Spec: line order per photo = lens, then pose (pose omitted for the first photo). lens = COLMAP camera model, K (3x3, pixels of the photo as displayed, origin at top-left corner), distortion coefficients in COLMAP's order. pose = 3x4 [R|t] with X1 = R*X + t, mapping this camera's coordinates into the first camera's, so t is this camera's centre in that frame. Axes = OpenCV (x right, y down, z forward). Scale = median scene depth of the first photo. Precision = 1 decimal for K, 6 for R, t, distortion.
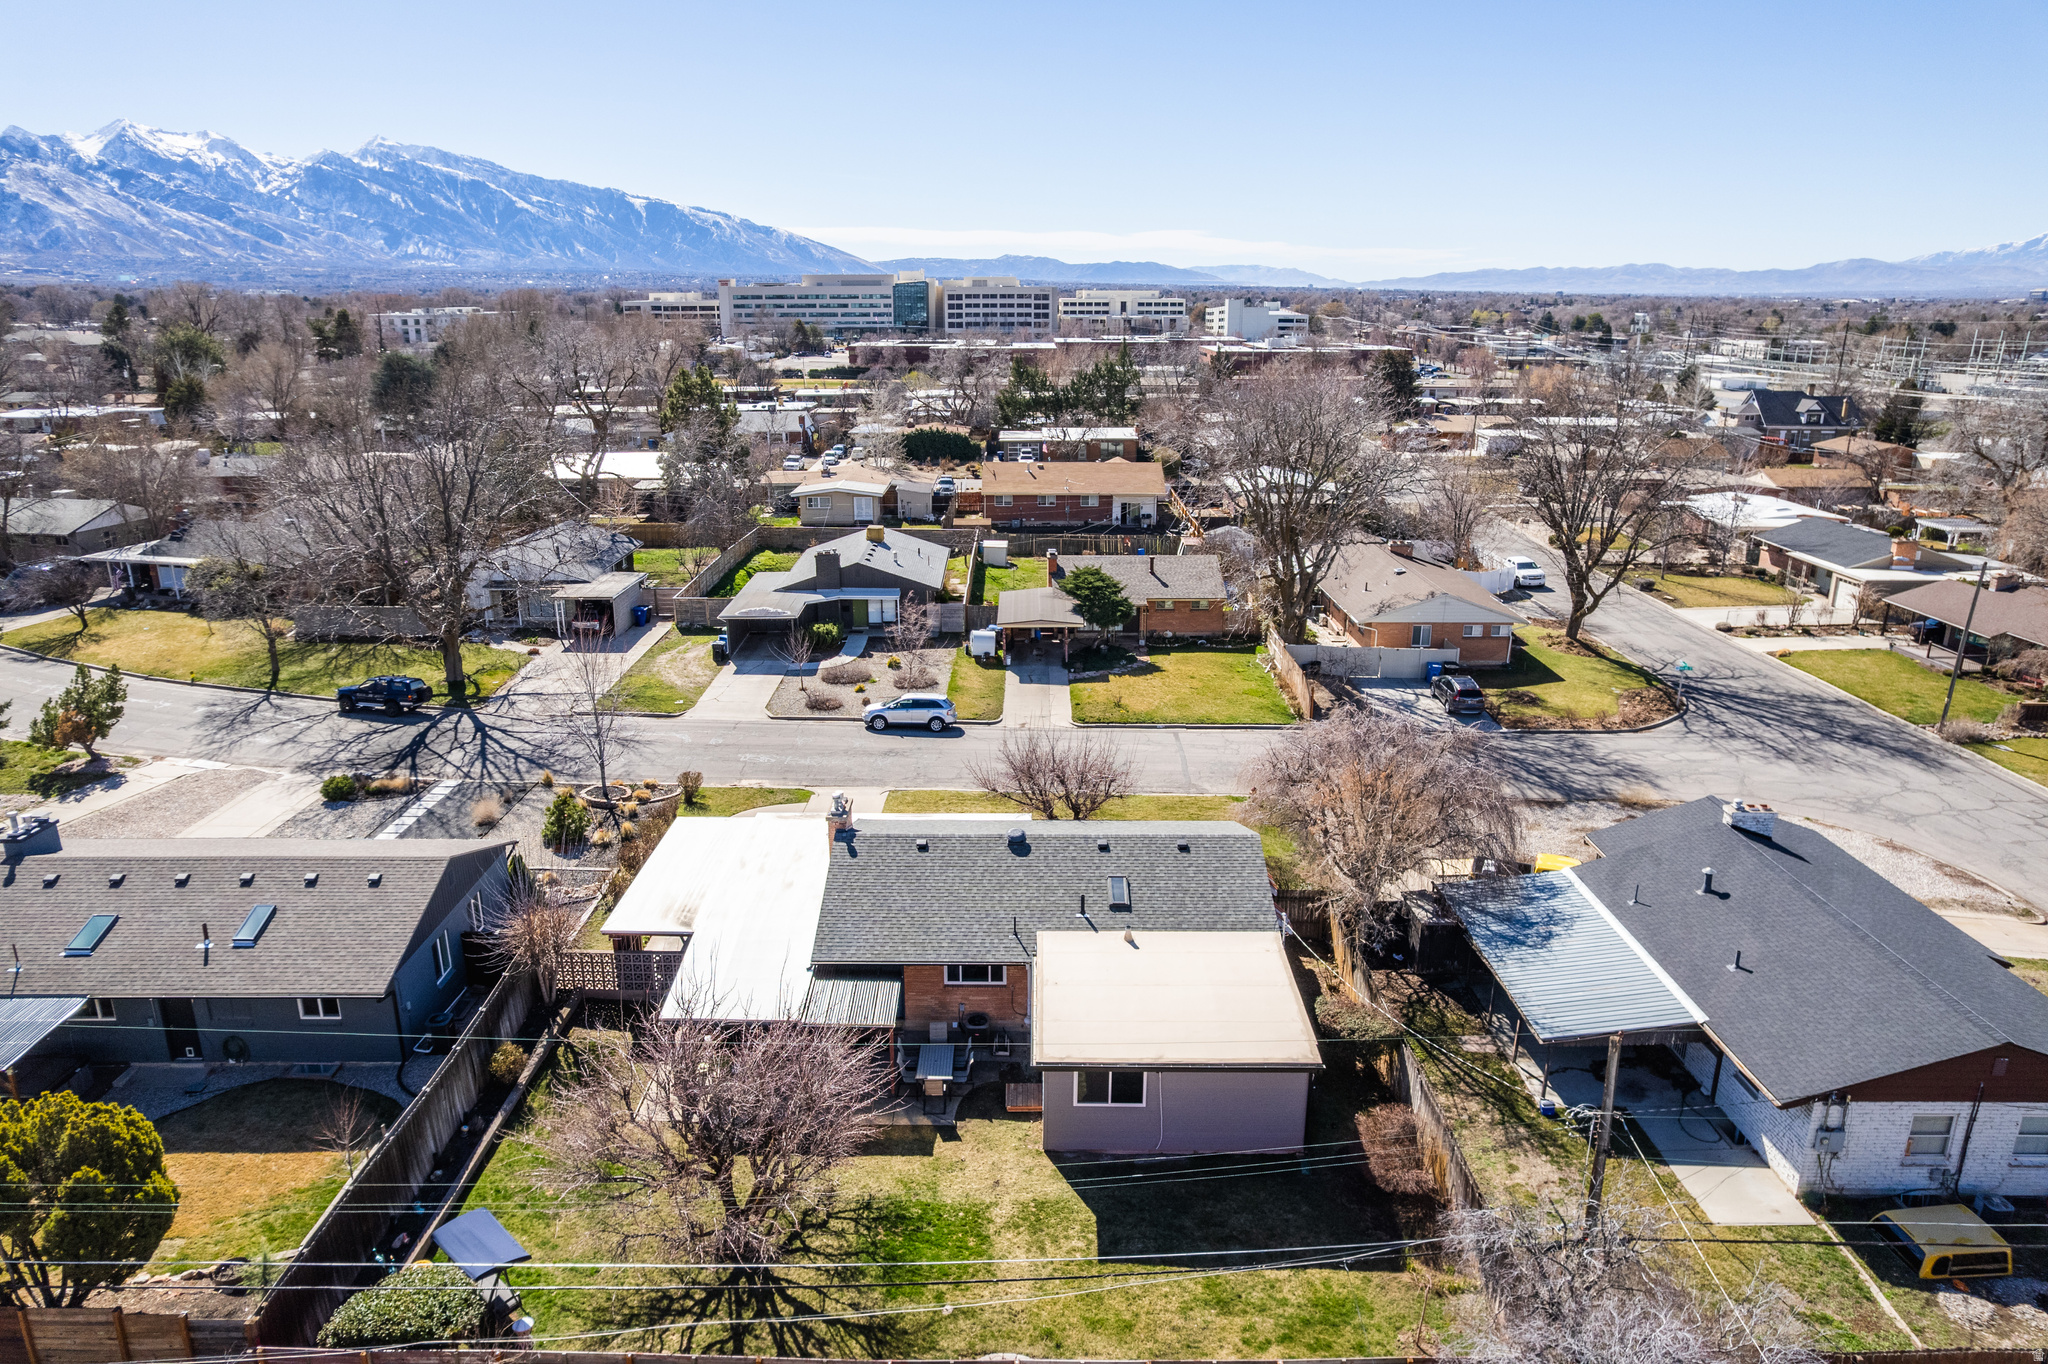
lens RADIAL K [[1310.9, 0, 1021.7], [0, 1310.9, 677.7], [0, 0, 1]] dist [-0.083446, 0.071704]
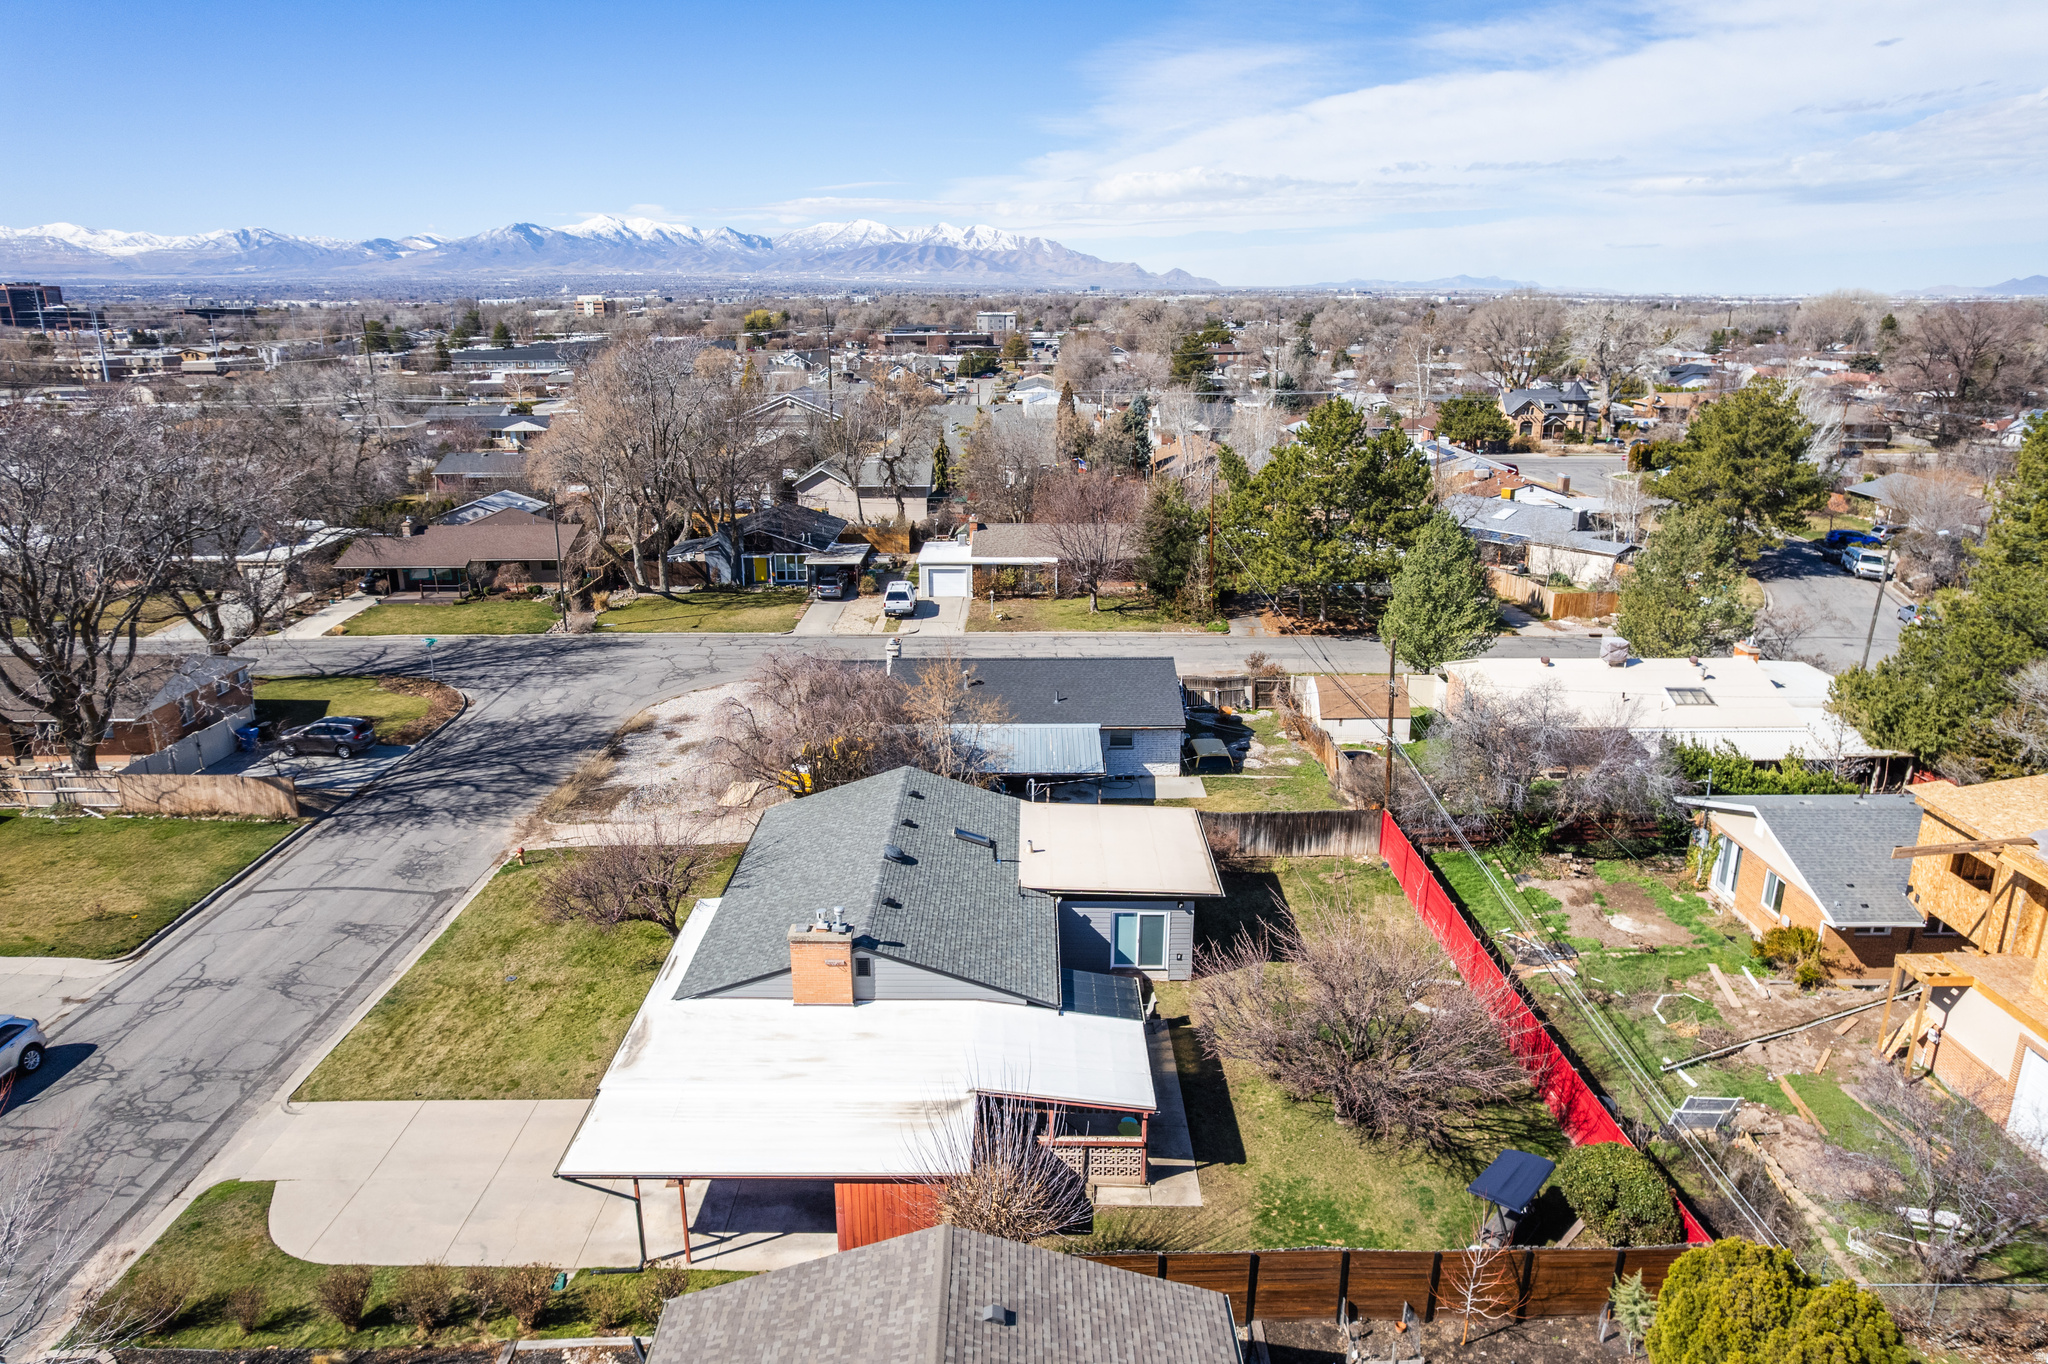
lens RADIAL K [[1310.9, 0, 1021.7], [0, 1310.9, 677.7], [0, 0, 1]] dist [-0.083446, 0.071704]
pose [[-0.001883, -0.287295, 0.957840, -0.516954], [0.286230, 0.917612, 0.275791, -0.137166], [-0.958159, 0.274682, 0.080505, 0.463430]]
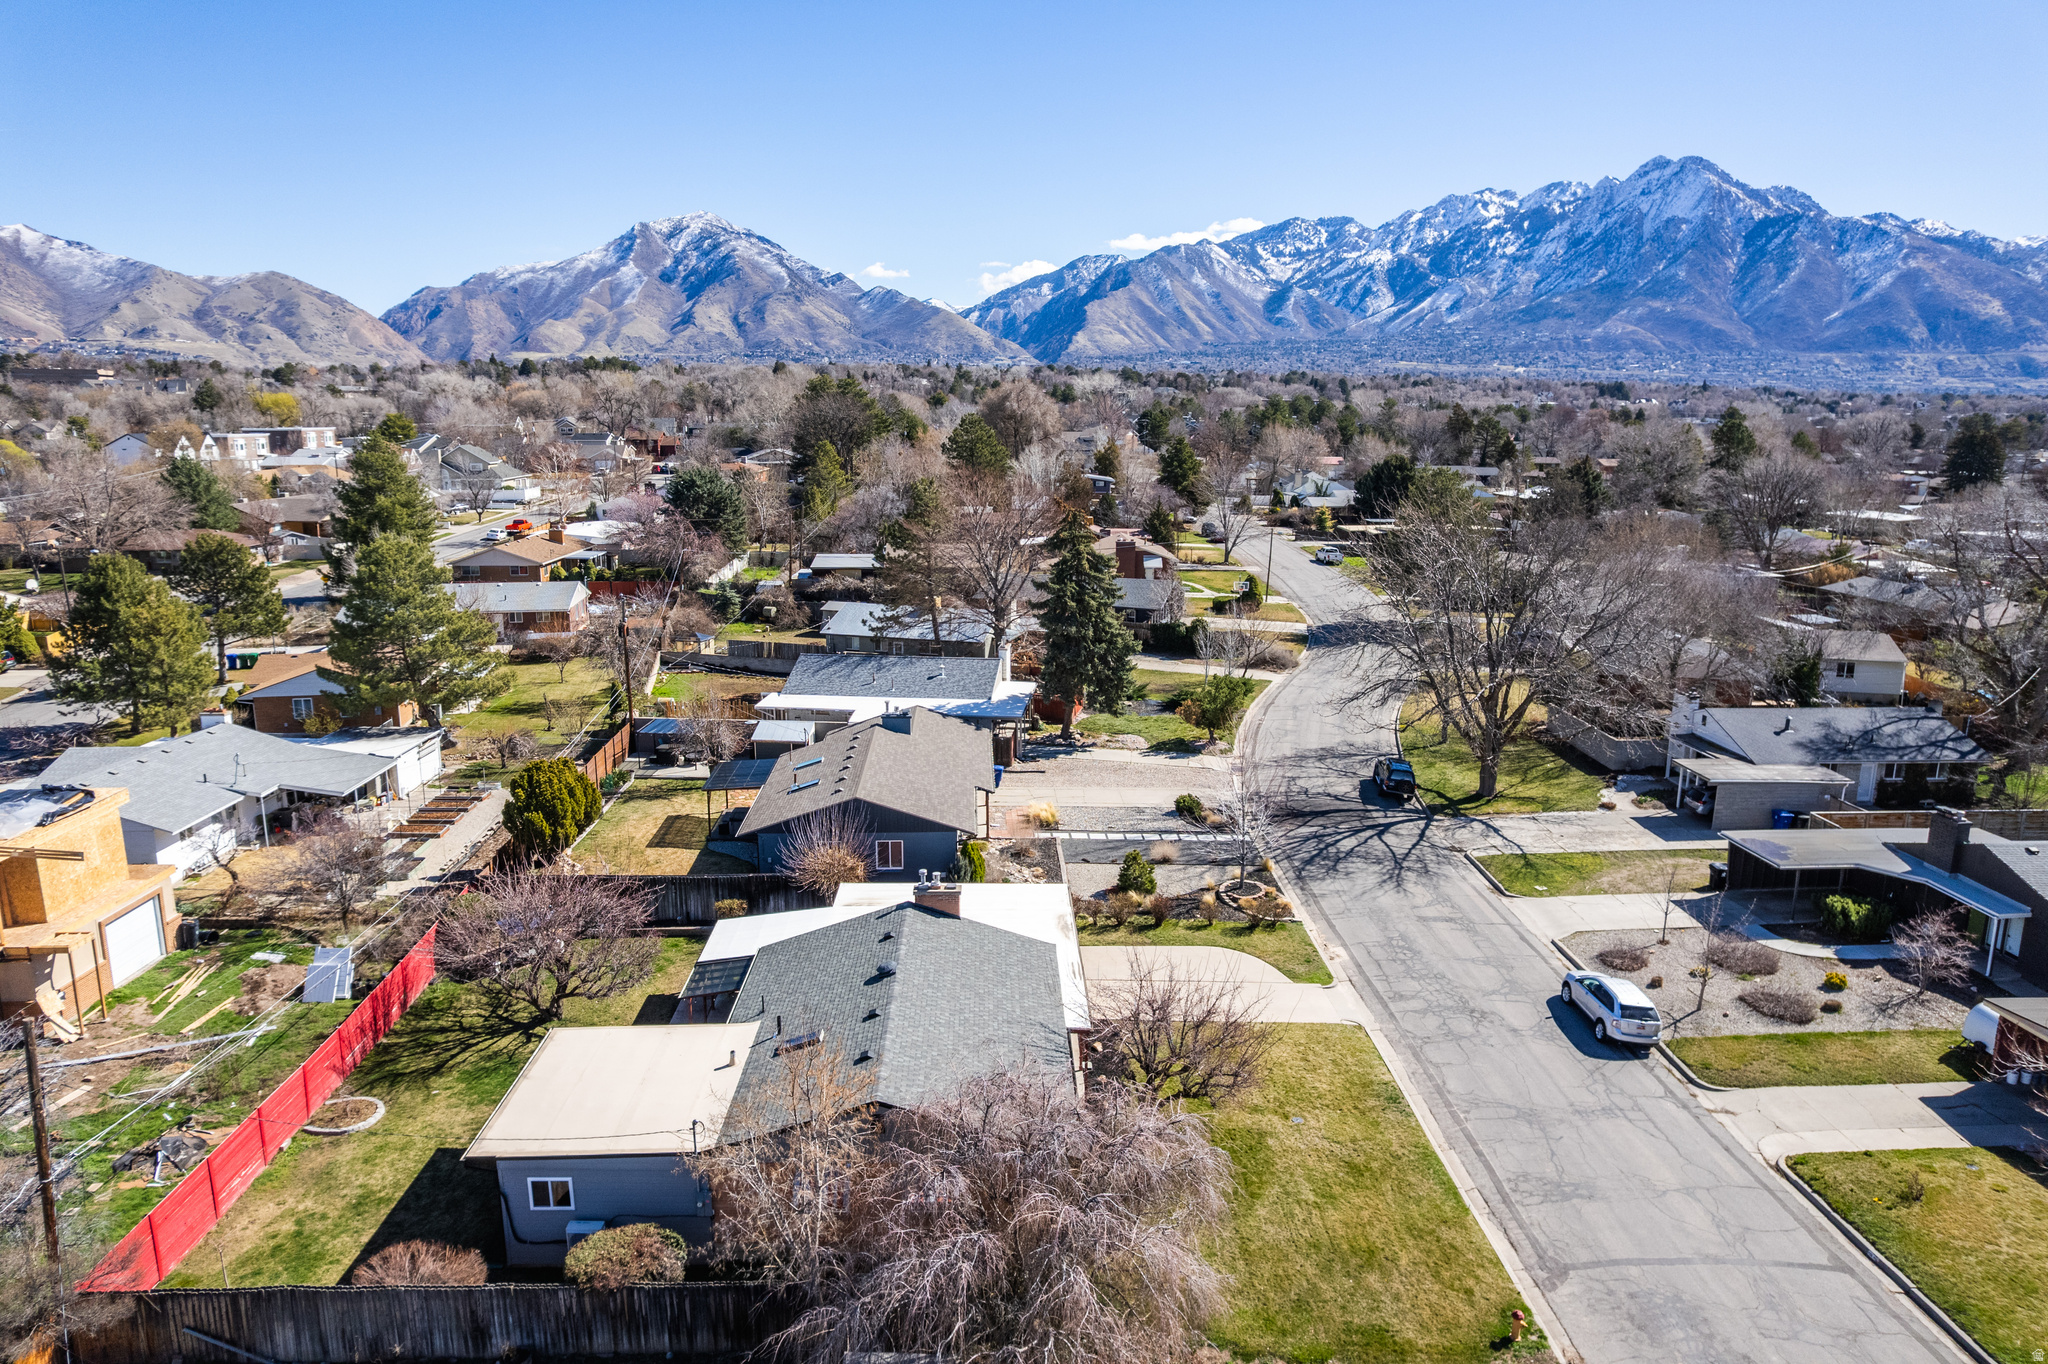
lens RADIAL K [[1310.9, 0, 1021.7], [0, 1310.9, 677.7], [0, 0, 1]] dist [-0.083446, 0.071704]
pose [[0.035560, 0.201295, -0.978885, 0.523667], [-0.288490, 0.939873, 0.182793, -0.166270], [0.956822, 0.275898, 0.091494, 0.550621]]
